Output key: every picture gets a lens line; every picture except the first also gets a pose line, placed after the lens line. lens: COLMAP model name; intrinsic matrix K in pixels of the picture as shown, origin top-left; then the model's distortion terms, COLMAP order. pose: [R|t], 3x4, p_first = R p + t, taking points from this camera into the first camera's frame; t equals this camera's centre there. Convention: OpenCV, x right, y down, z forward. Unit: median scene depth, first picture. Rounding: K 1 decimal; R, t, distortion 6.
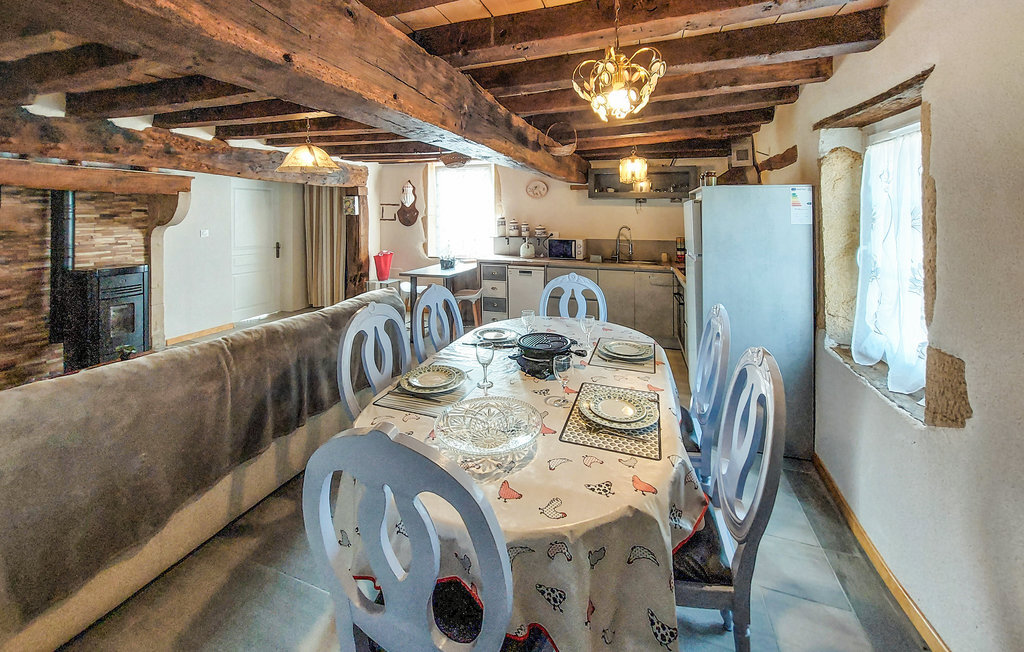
lens RADIAL K [[403.4, 0, 536.7], [0, 403.4, 226.9], [0, 0, 1]] dist [-0.010944, -0.000579]
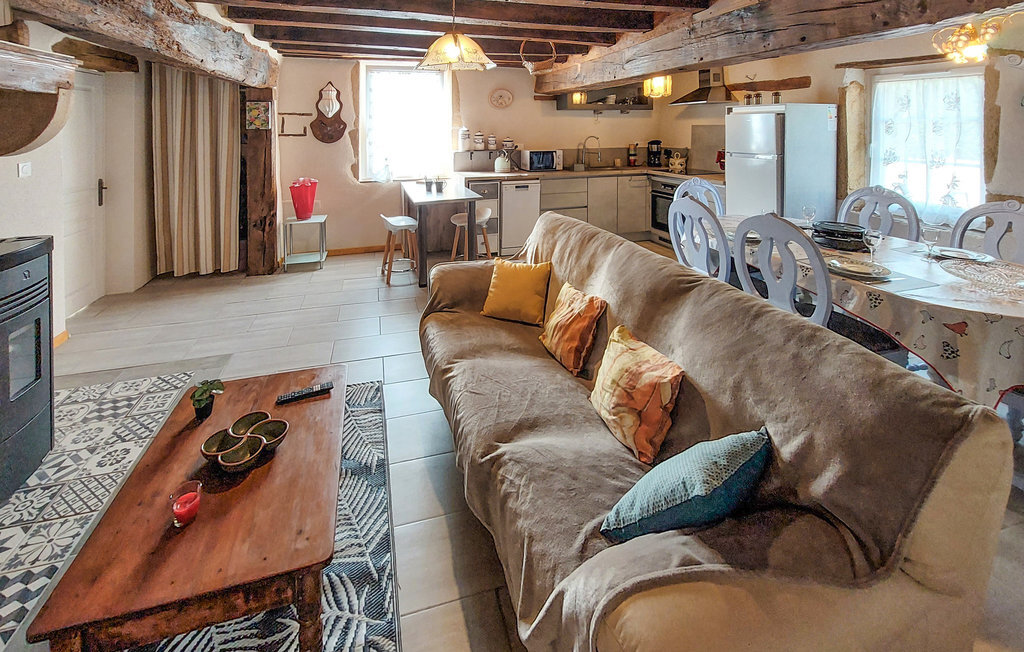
lens RADIAL K [[433.6, 0, 518.5], [0, 433.6, 132.7], [0, 0, 1]] dist [-0.014054, 0.001211]
pose [[0.819044, -0.021150, 0.573341, -0.547030], [0.027114, 0.999631, -0.001858, -0.011381], [-0.573090, 0.017067, 0.819315, 0.156153]]
